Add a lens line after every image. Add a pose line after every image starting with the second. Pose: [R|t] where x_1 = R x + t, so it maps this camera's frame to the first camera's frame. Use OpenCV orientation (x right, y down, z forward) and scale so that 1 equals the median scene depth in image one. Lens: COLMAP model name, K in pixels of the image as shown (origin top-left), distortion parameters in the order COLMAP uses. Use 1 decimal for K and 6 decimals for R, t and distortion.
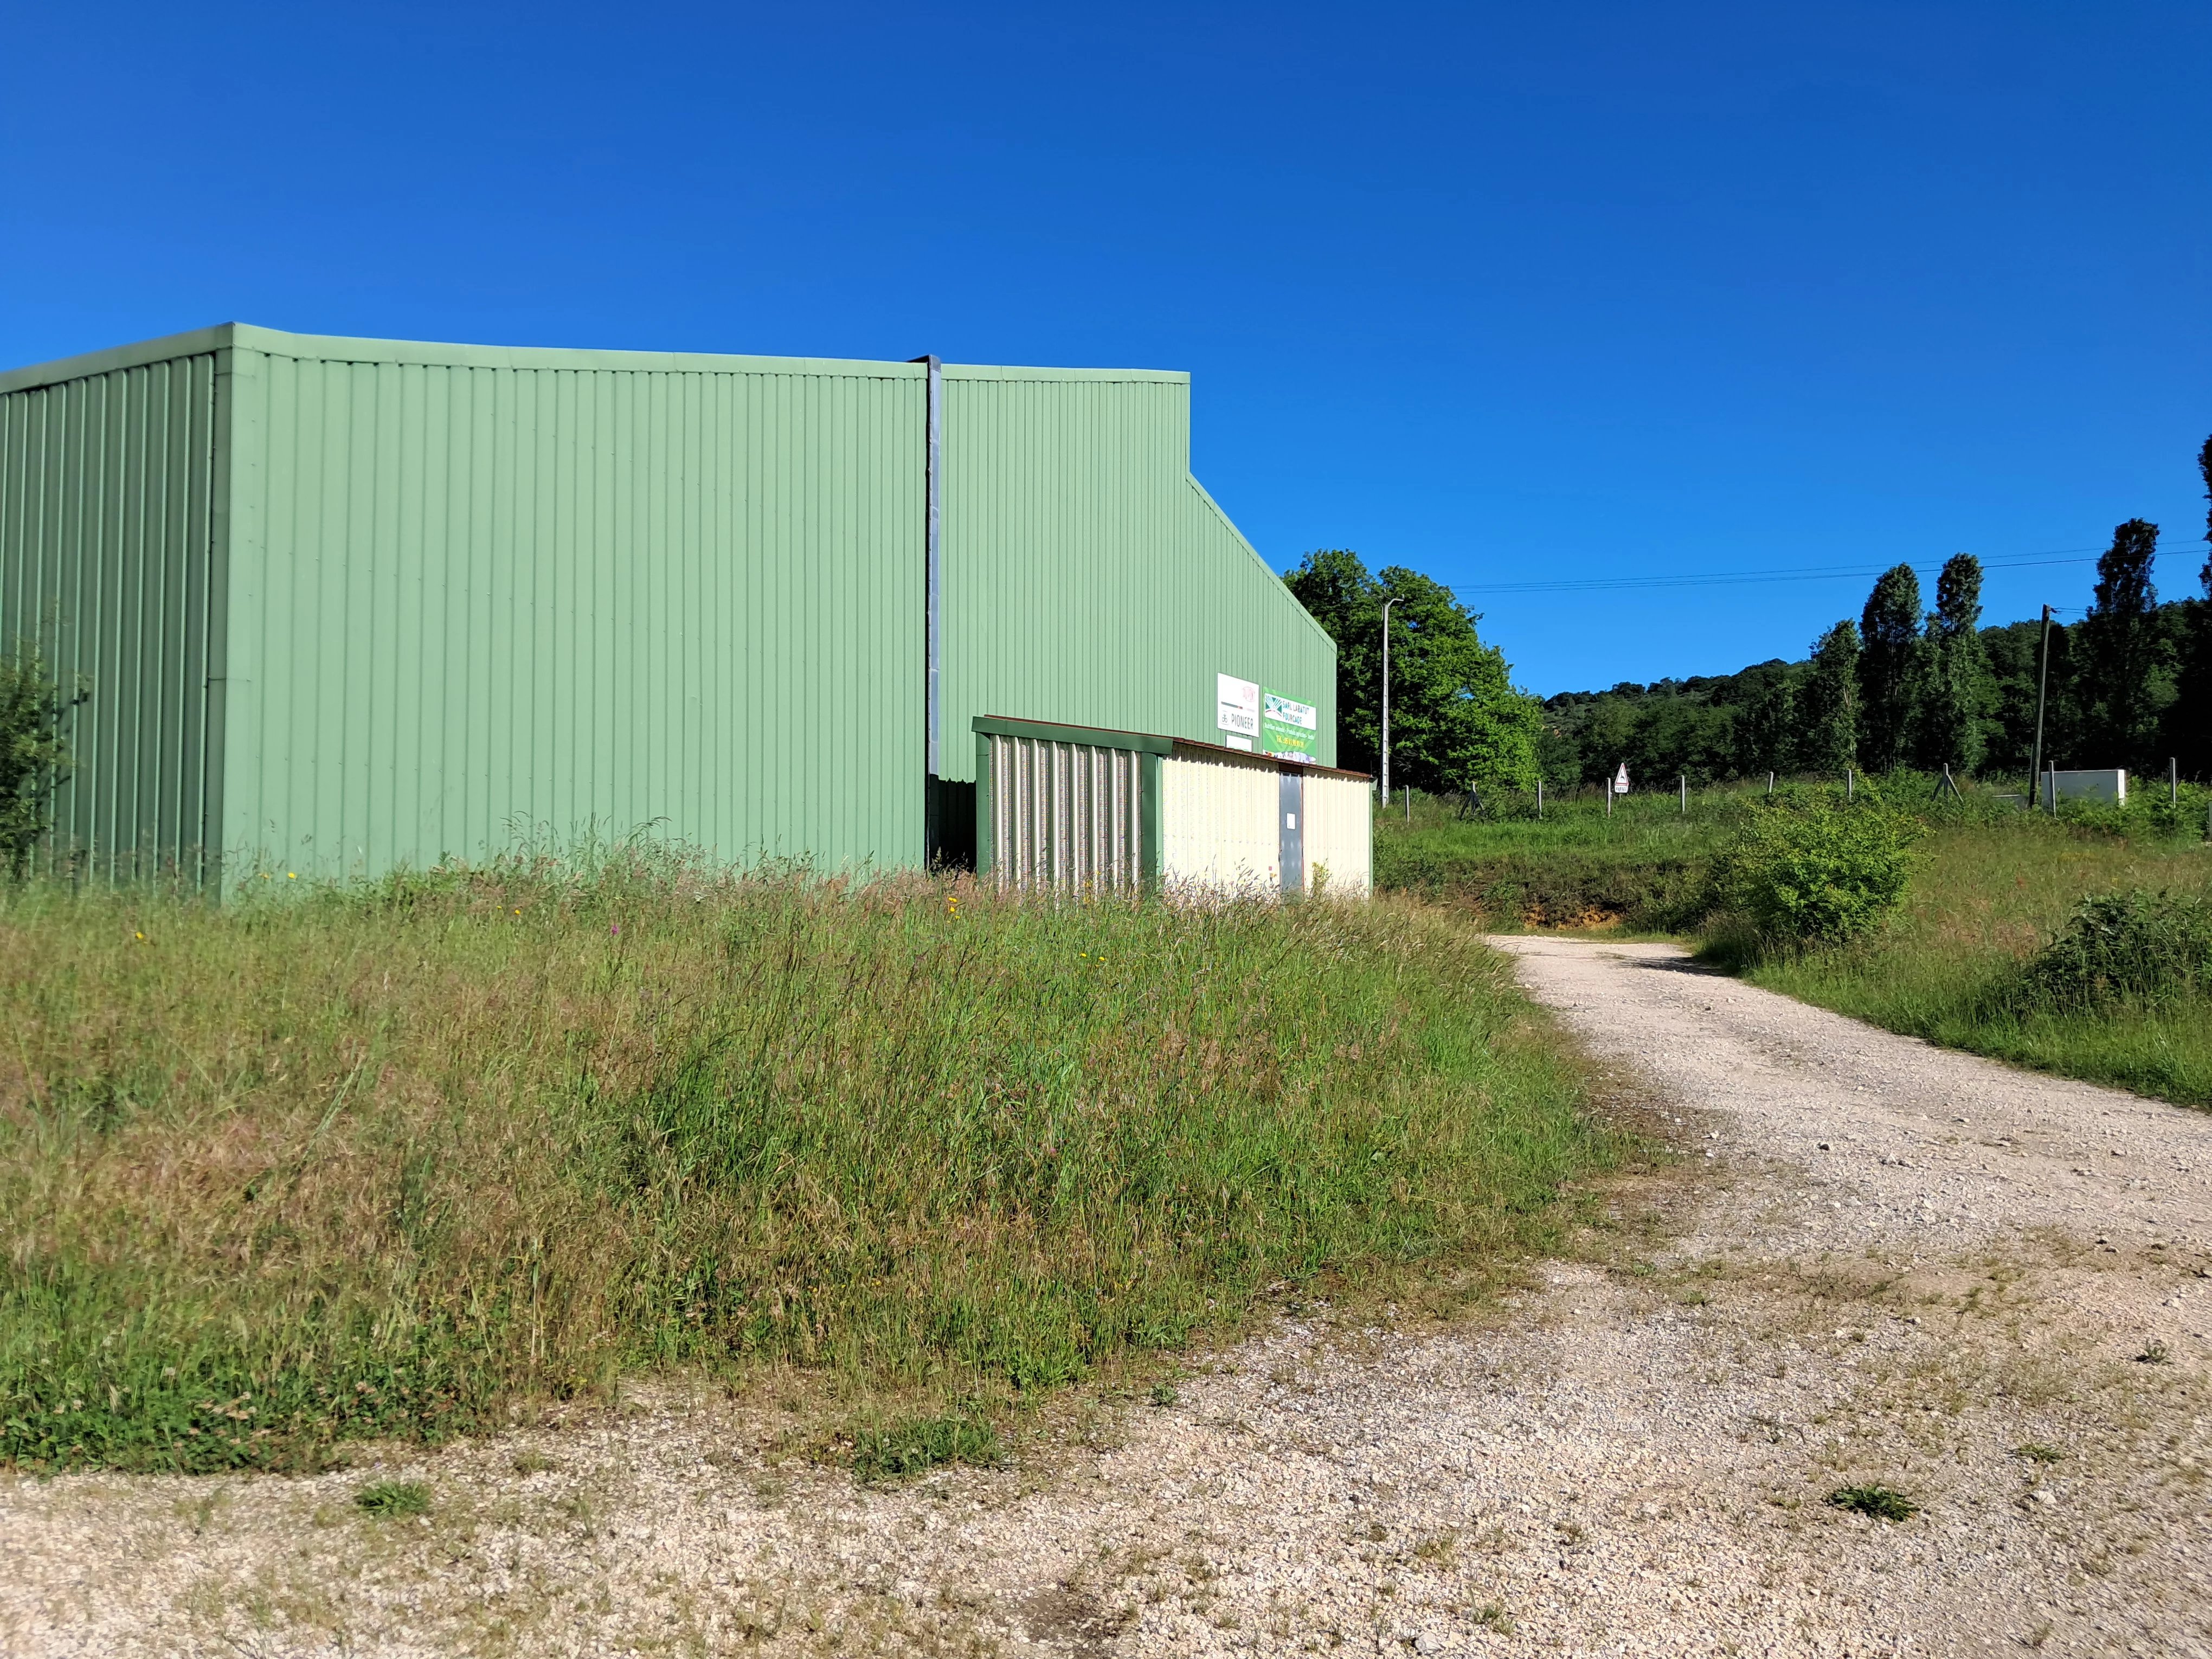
lens RADIAL K [[1726.6, 0, 1084.6], [0, 1726.6, 826.4], [0, 0, 1]] dist [0.044876, -0.076533]
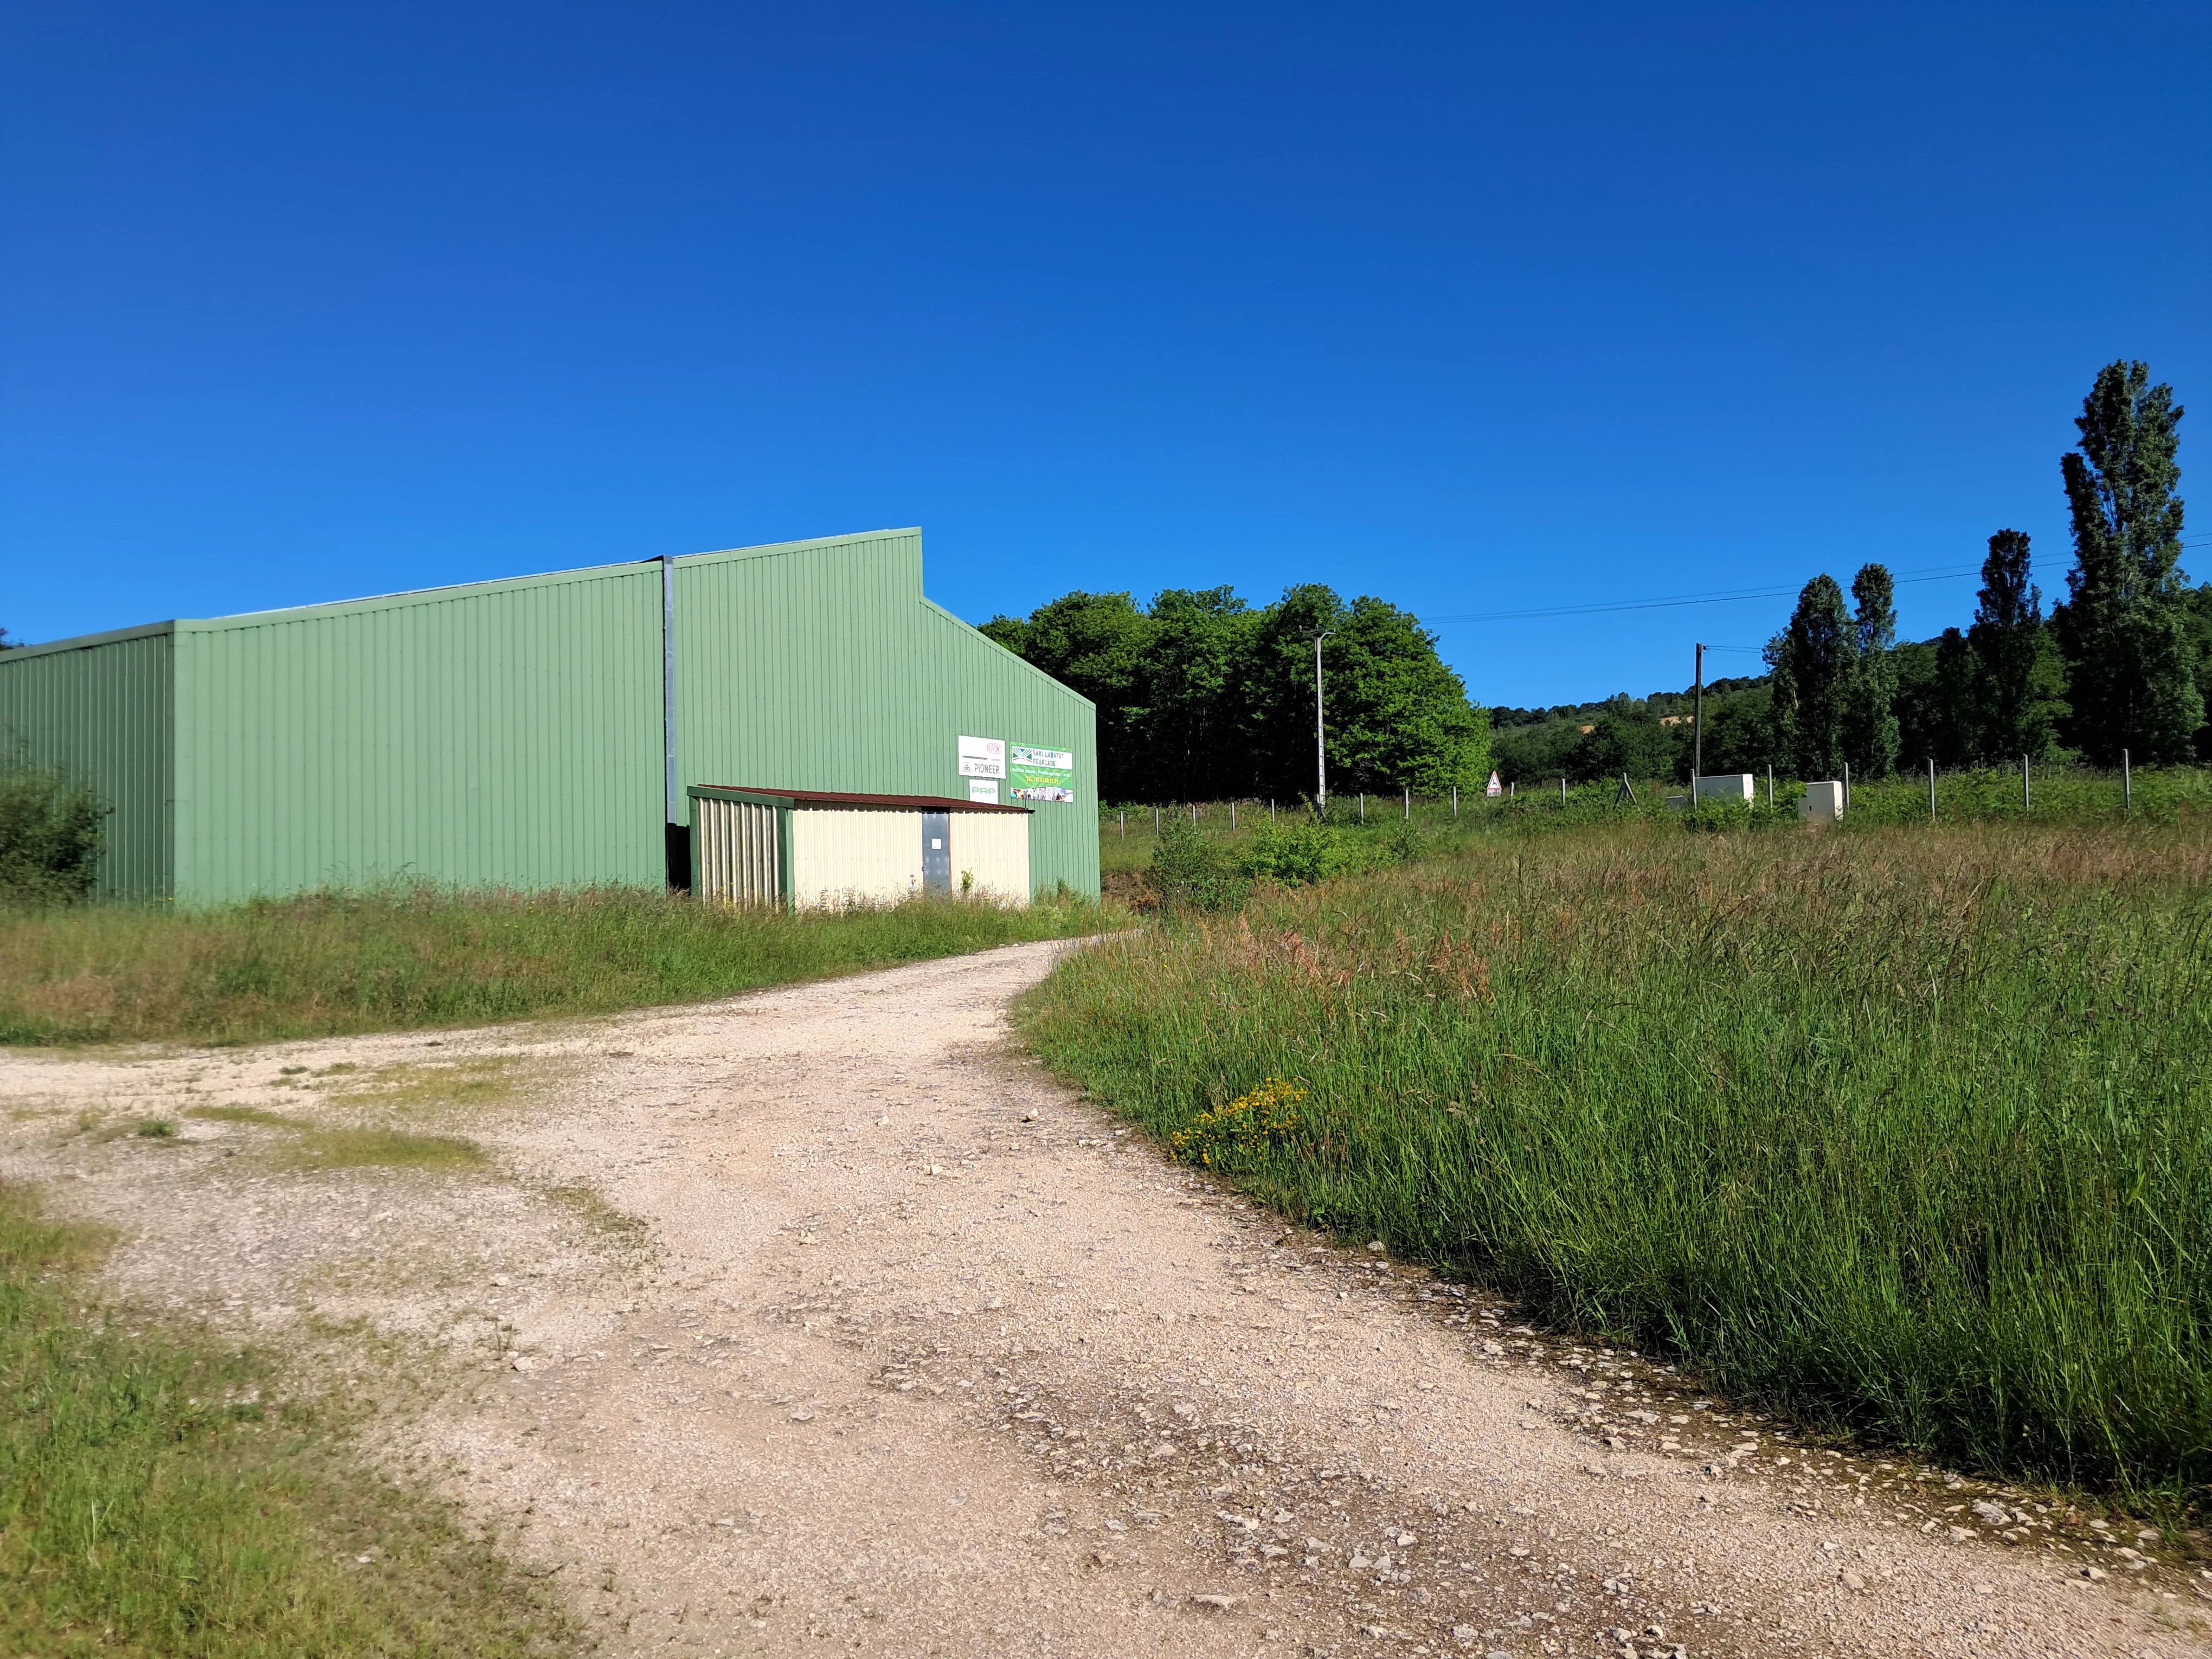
lens RADIAL K [[1726.6, 0, 1103.4], [0, 1726.6, 797.5], [0, 0, 1]] dist [0.044876, -0.076533]
pose [[0.995361, -0.033353, -0.090249, 0.271352], [0.031576, 0.999280, -0.021044, -0.004811], [0.090886, 0.018097, 0.995697, -0.321928]]
